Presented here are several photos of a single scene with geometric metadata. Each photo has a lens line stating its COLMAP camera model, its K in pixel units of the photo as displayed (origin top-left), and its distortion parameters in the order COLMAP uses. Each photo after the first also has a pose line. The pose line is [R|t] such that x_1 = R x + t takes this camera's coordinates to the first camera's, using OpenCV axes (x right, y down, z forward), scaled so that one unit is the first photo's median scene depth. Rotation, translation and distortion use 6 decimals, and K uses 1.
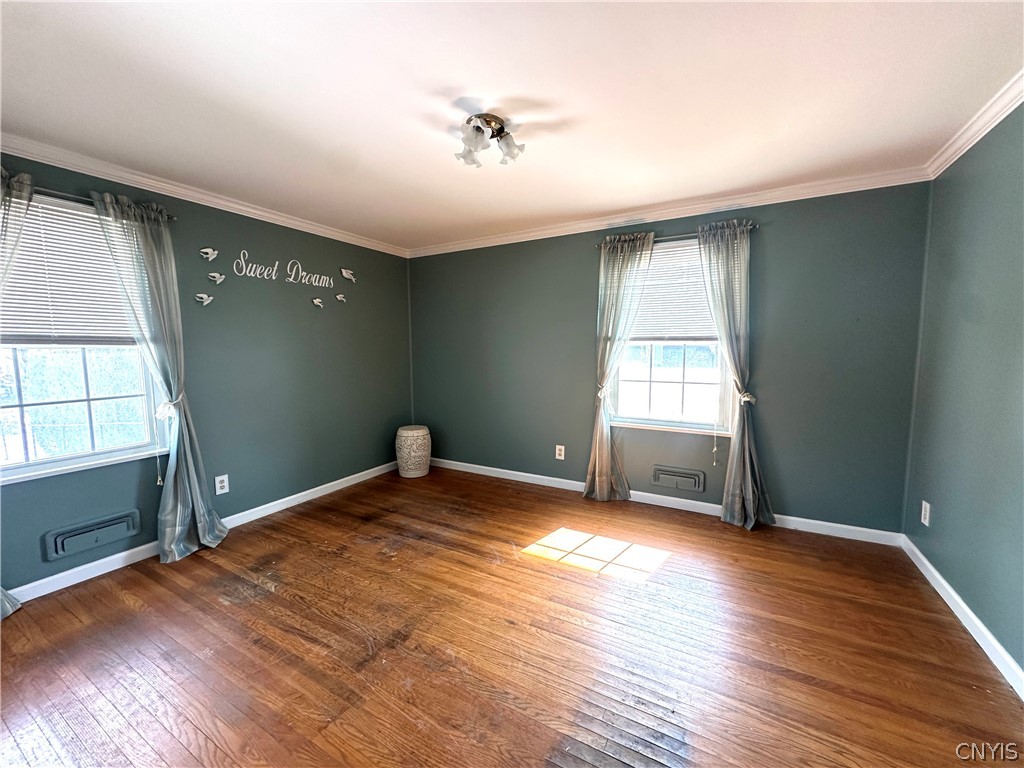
lens RADIAL K [[408.6, 0, 507.4], [0, 408.6, 383.4], [0, 0, 1]] dist [-0.000768, 0.000145]
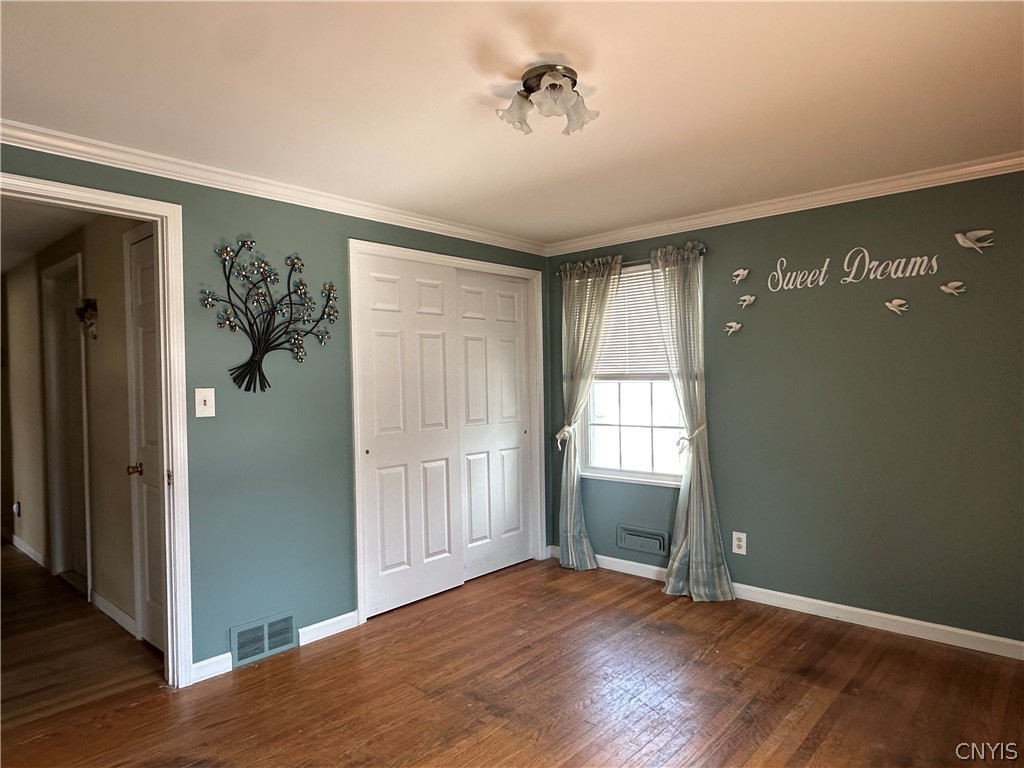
lens RADIAL K [[635.5, 0, 511.6], [0, 635.5, 386.9], [0, 0, 1]] dist [-0.004345, 0.001102]
pose [[-0.217731, 0.023413, -0.975728, 0.682692], [-0.066713, 0.997017, 0.038810, -0.094921], [0.973726, 0.073544, -0.215519, 0.800027]]
